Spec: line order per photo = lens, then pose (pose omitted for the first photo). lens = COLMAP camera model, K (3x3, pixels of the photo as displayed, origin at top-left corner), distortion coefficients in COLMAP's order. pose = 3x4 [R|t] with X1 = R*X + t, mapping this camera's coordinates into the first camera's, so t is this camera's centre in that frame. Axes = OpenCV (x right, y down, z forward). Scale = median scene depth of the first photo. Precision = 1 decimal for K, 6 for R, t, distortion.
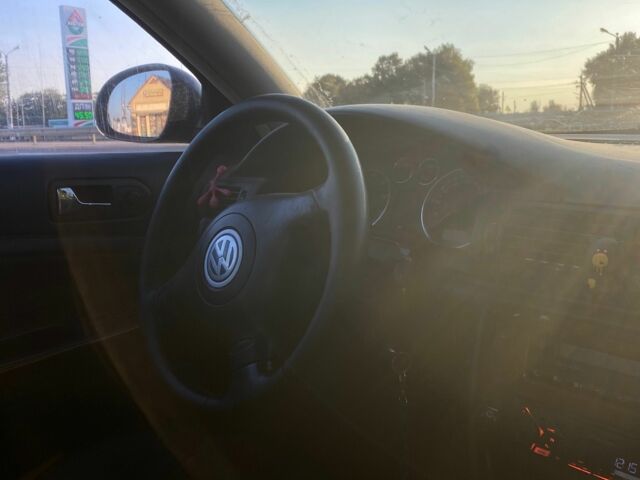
lens RADIAL K [[530.3, 0, 320.0], [0, 530.3, 240.0], [0, 0, 1]] dist [0.084246, -0.297188]
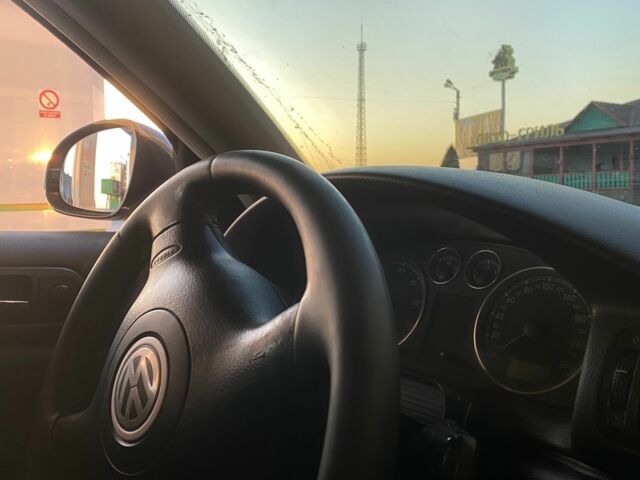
lens RADIAL K [[530.3, 0, 320.0], [0, 530.3, 240.0], [0, 0, 1]] dist [0.084246, -0.297188]
pose [[0.995069, 0.032035, -0.093867, 0.061500], [-0.050760, 0.977552, -0.204487, -0.018032], [0.085209, 0.208244, 0.974358, 0.326486]]
